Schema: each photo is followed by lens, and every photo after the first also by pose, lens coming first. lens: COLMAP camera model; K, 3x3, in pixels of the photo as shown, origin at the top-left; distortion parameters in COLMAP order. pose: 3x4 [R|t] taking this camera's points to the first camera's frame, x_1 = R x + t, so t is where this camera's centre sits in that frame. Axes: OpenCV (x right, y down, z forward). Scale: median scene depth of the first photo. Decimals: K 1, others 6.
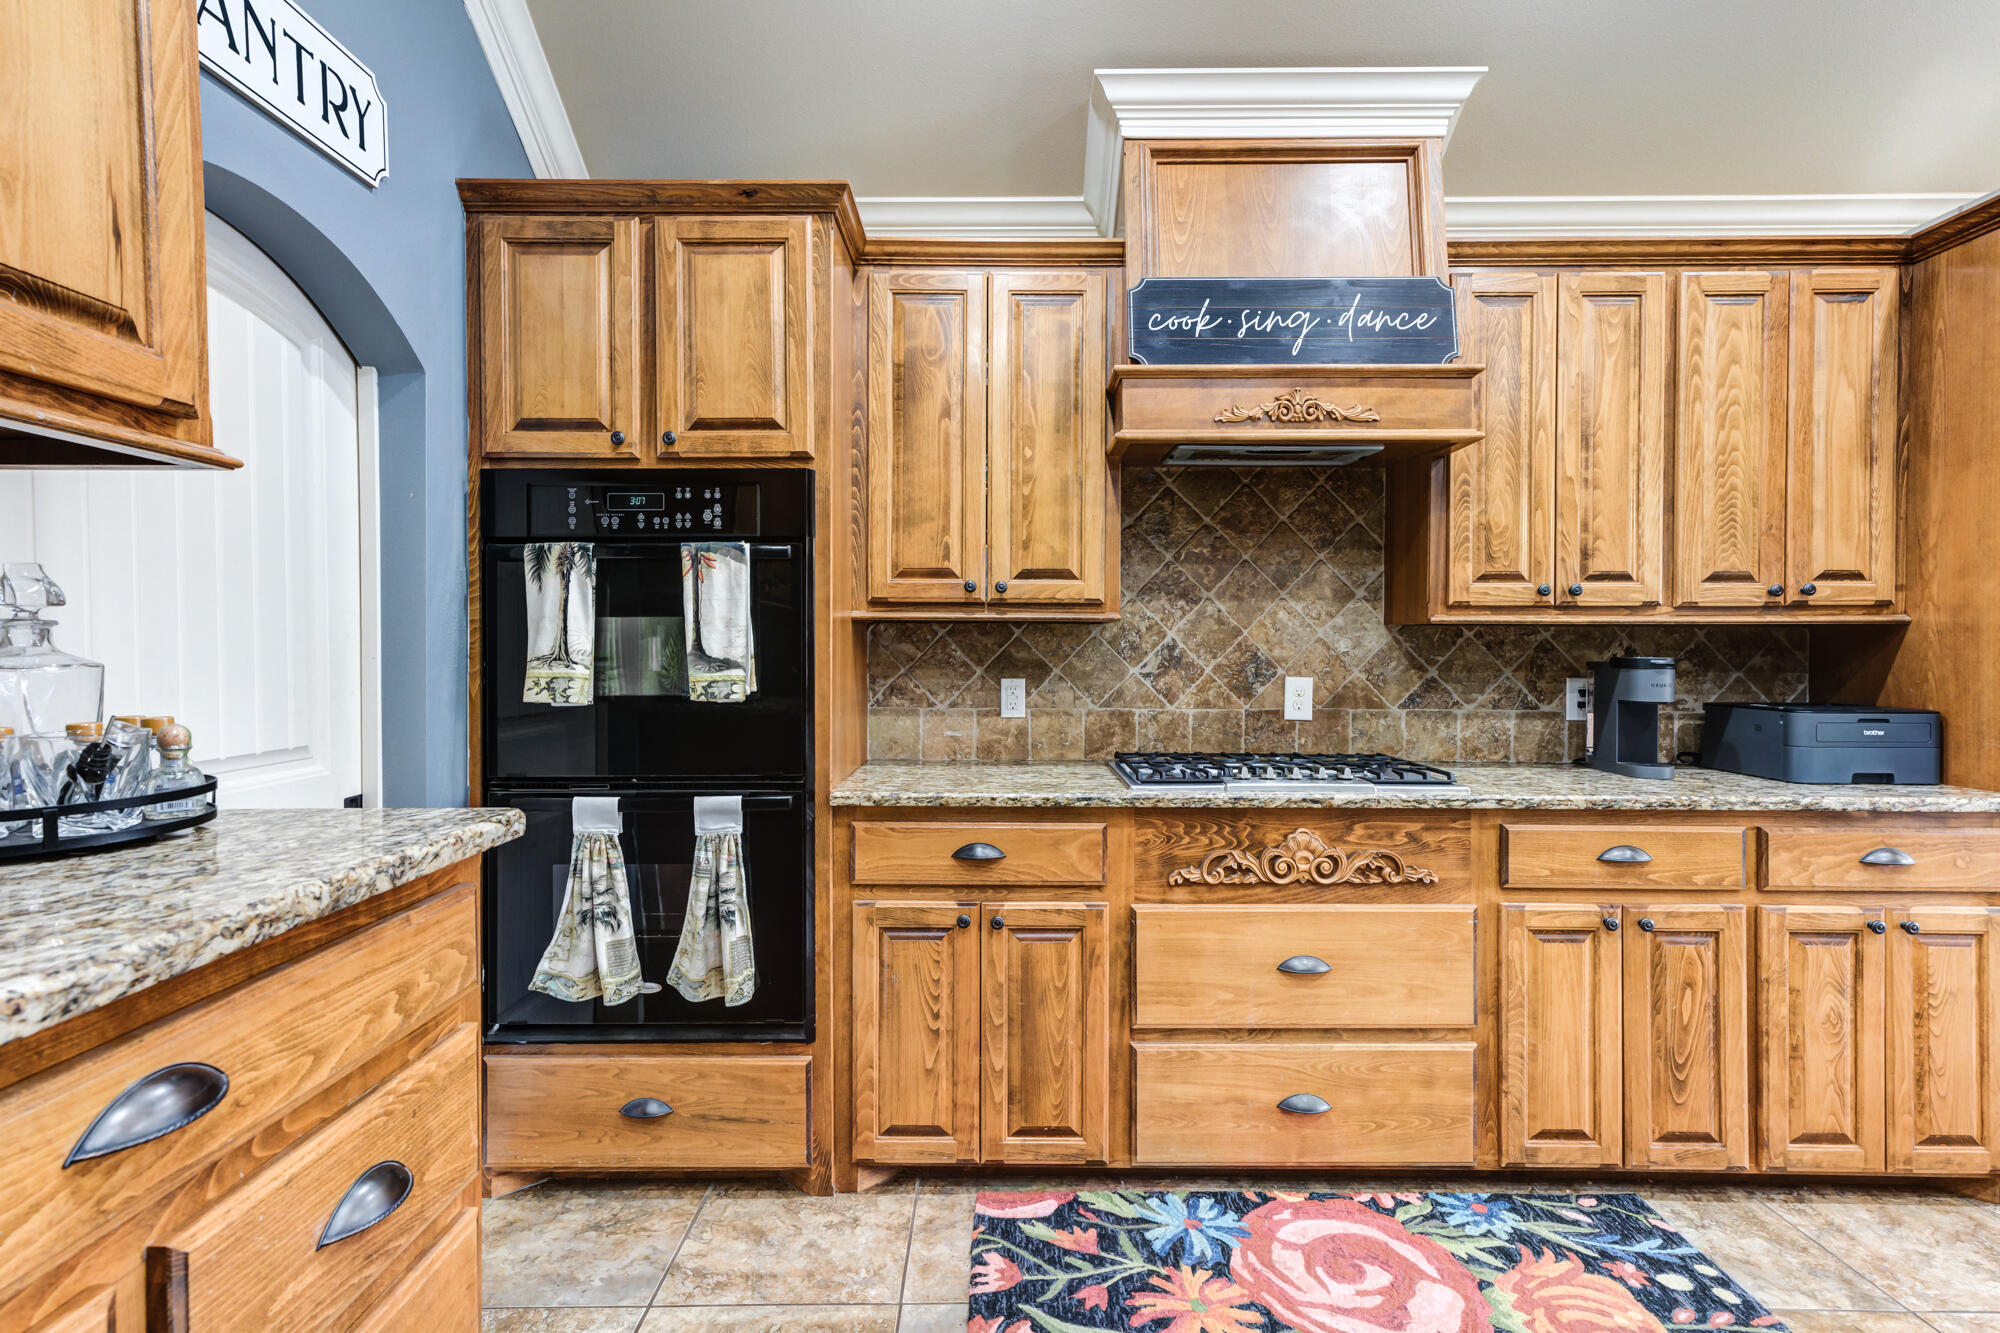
lens RADIAL K [[1020.7, 0, 982.5], [0, 1020.7, 651.5], [0, 0, 1]] dist [0.003402, 0.003773]
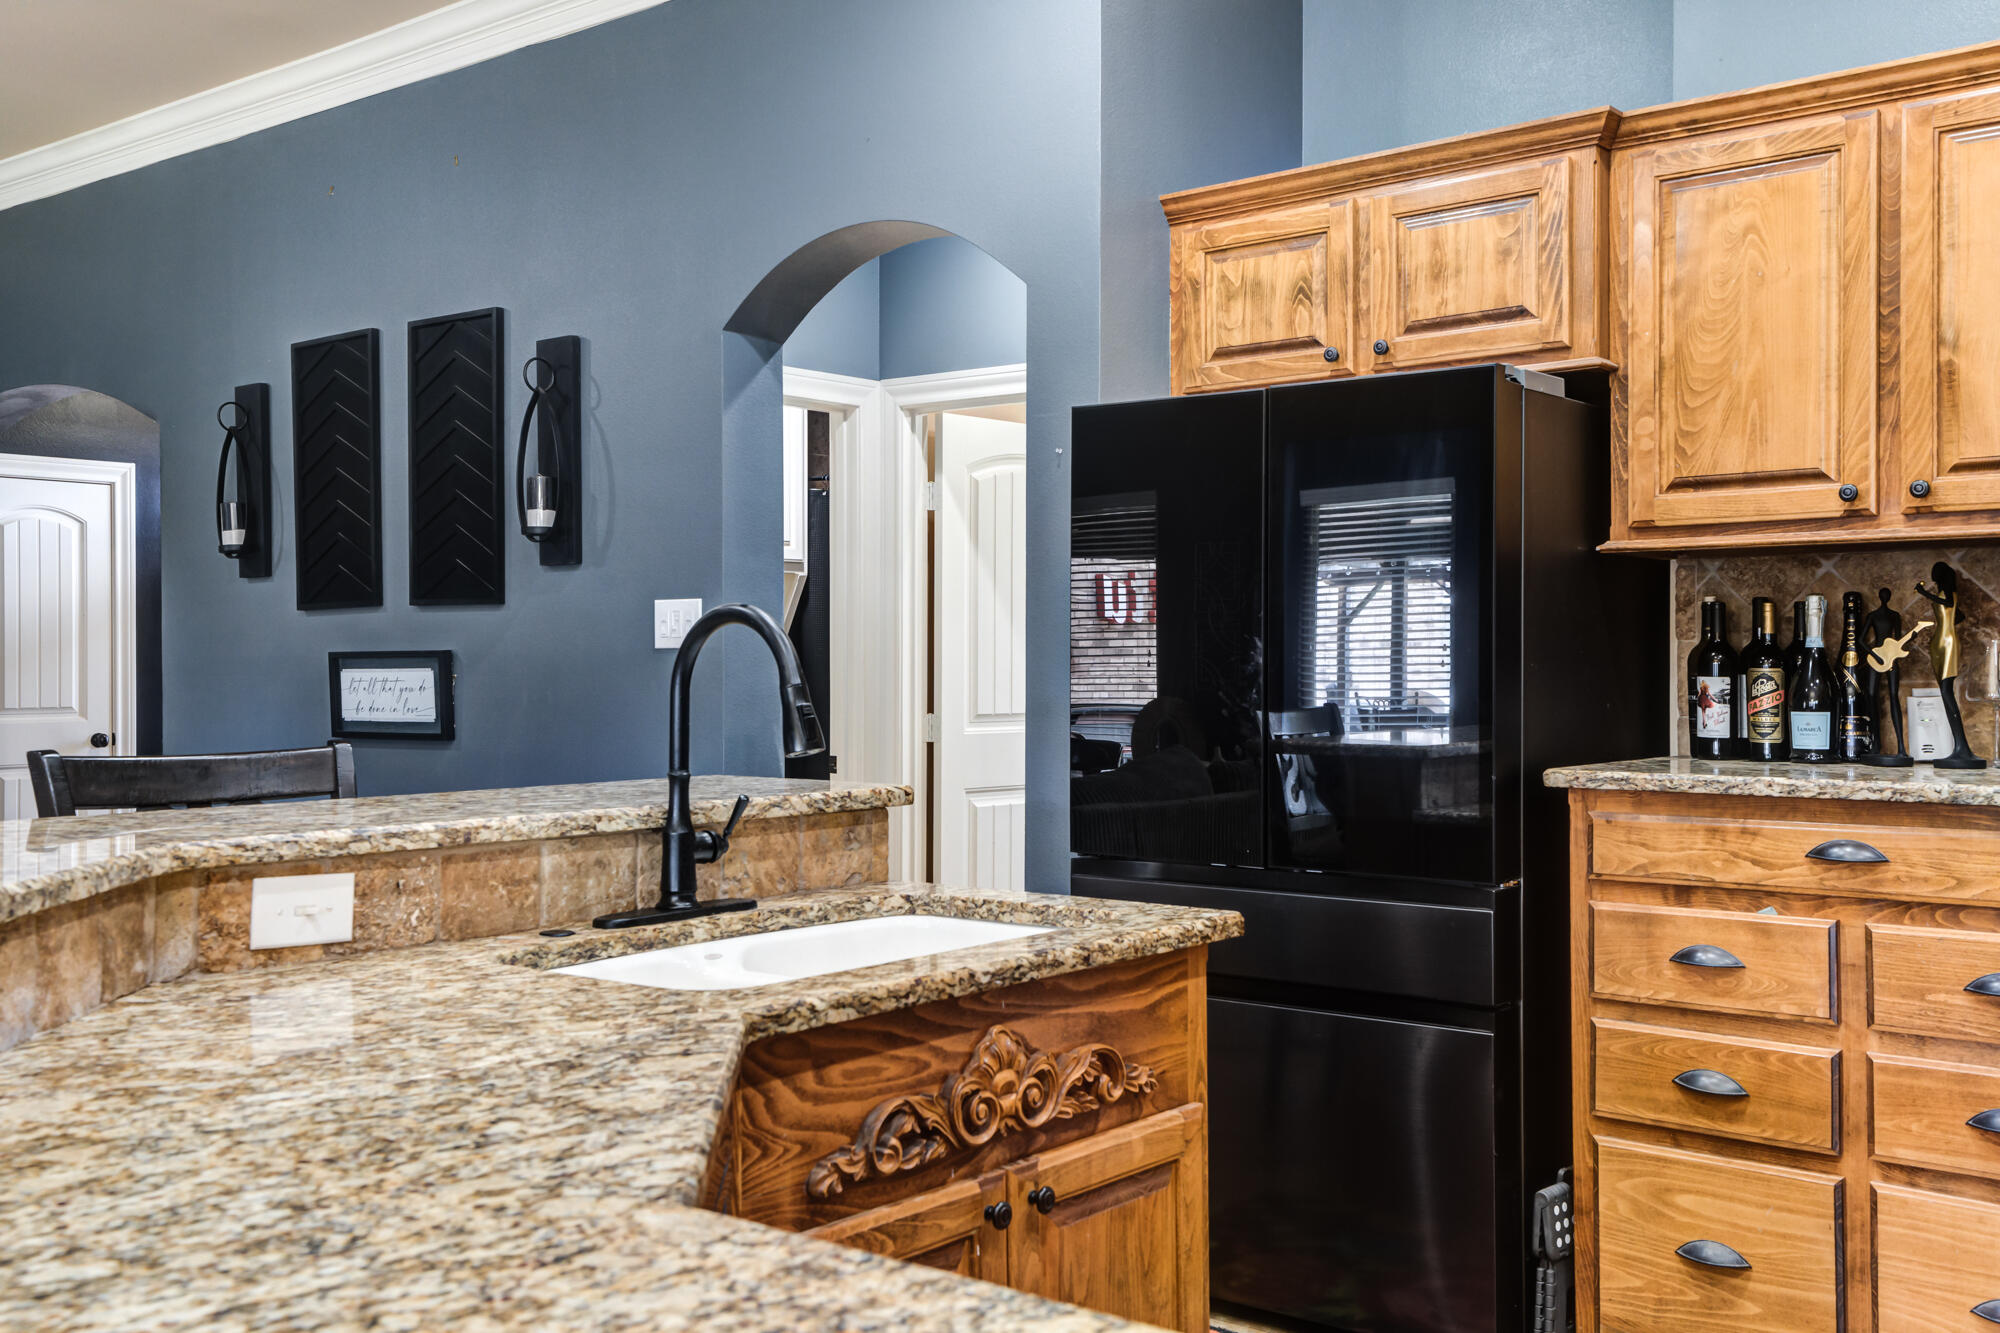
lens RADIAL K [[1935.6, 0, 980.4], [0, 1935.6, 660.6], [0, 0, 1]] dist [0.068293, 0.000000]
pose [[-0.641934, 0.000027, -0.766760, 1.113482], [-0.005238, 0.999977, 0.004421, -0.002935], [0.766742, 0.006854, -0.641919, 0.670629]]
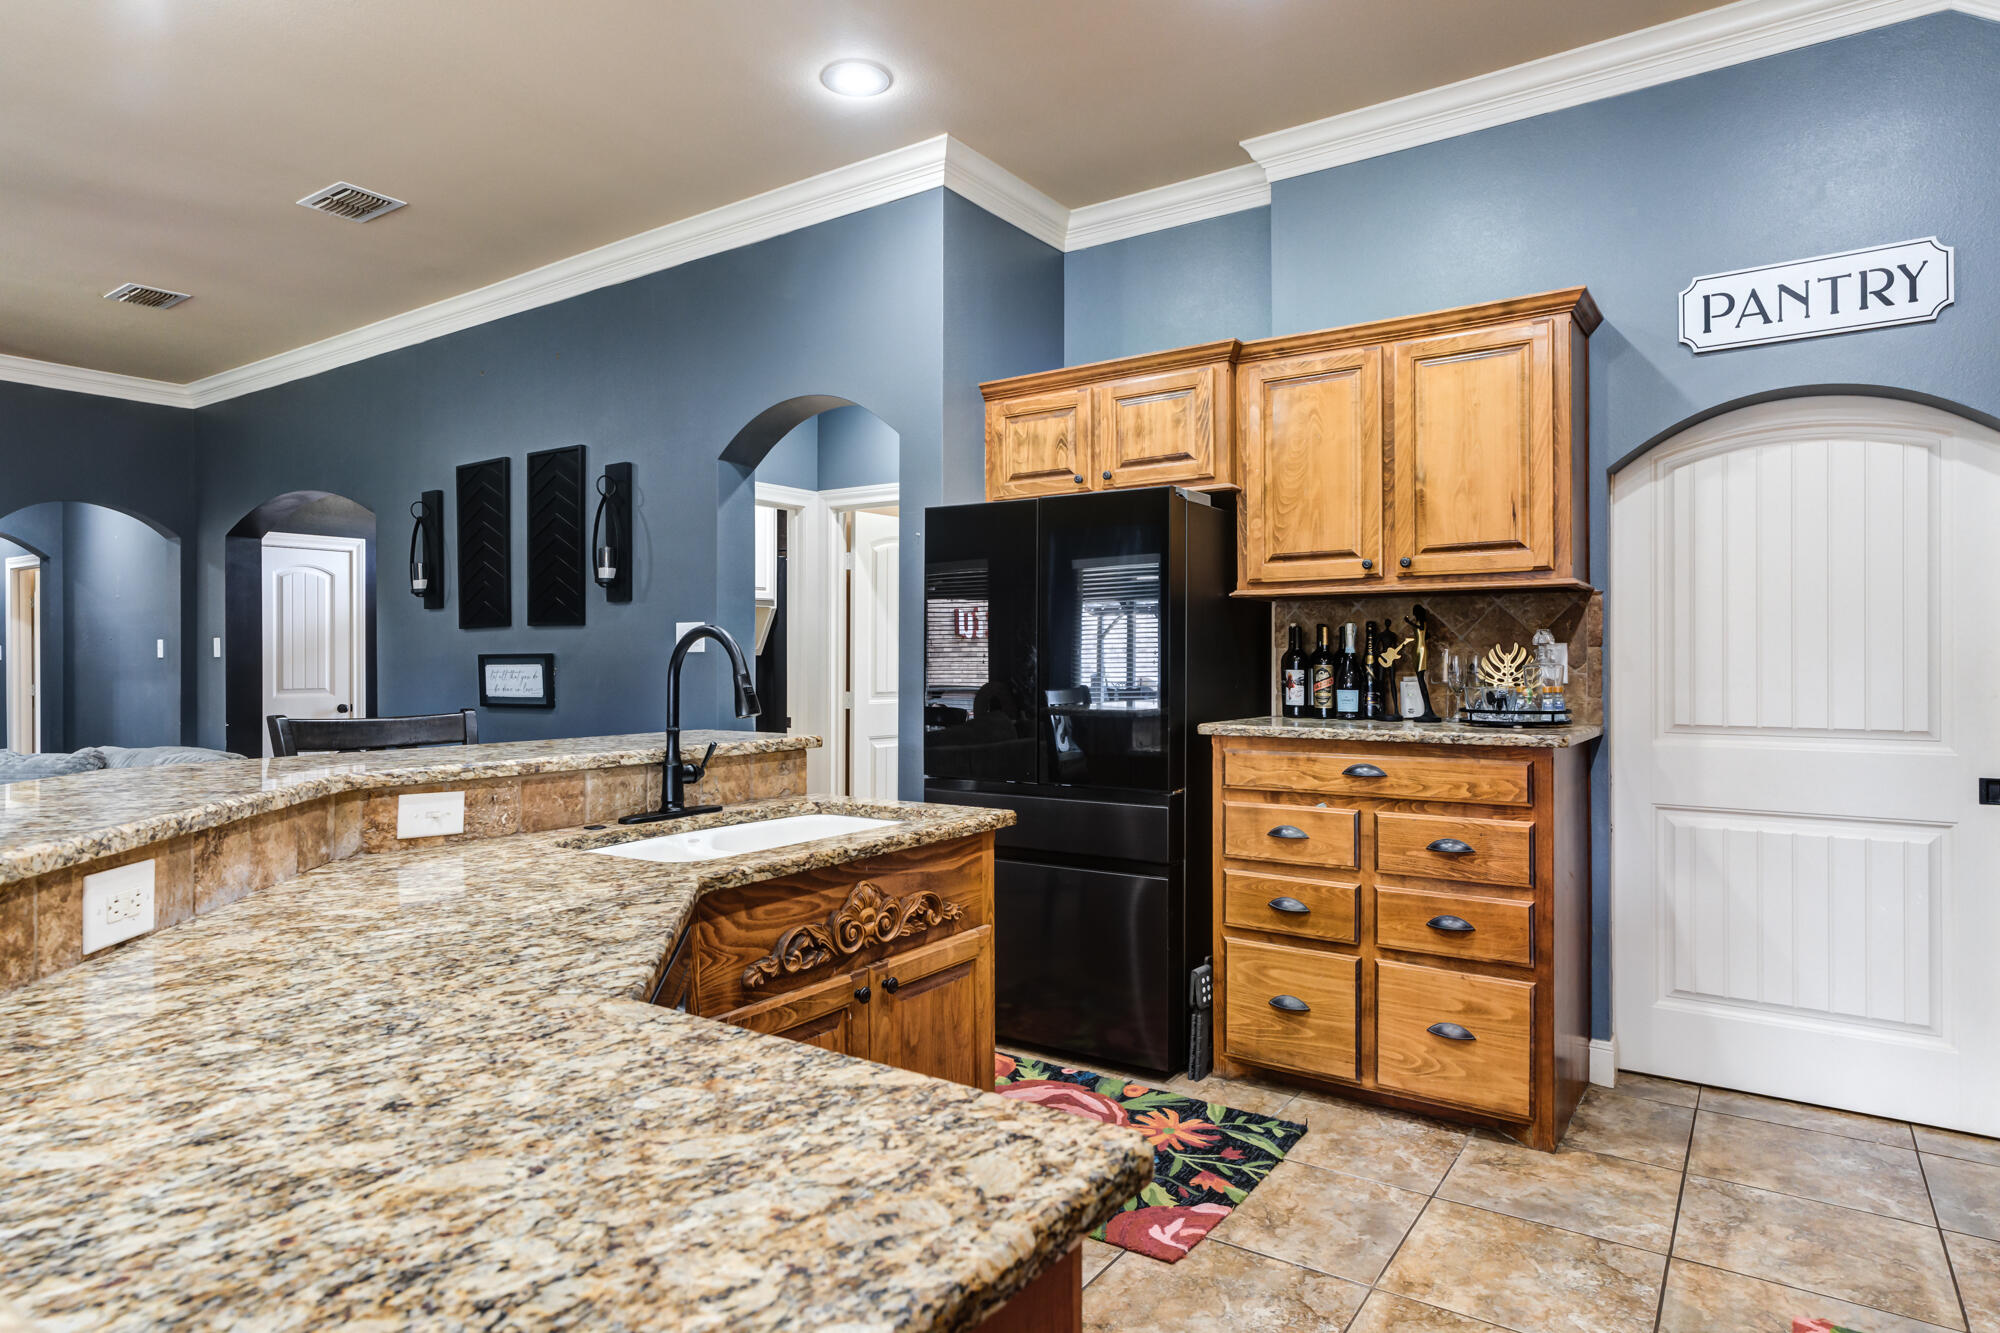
lens RADIAL K [[1144.4, 0, 988.3], [0, 1144.4, 660.1], [0, 0, 1]] dist [-0.000495, 0.006134]
pose [[-0.578472, -0.000521, -0.815702, 1.075411], [-0.006534, 0.999971, 0.003994, -0.003133], [0.815676, 0.007640, -0.578458, 0.684403]]
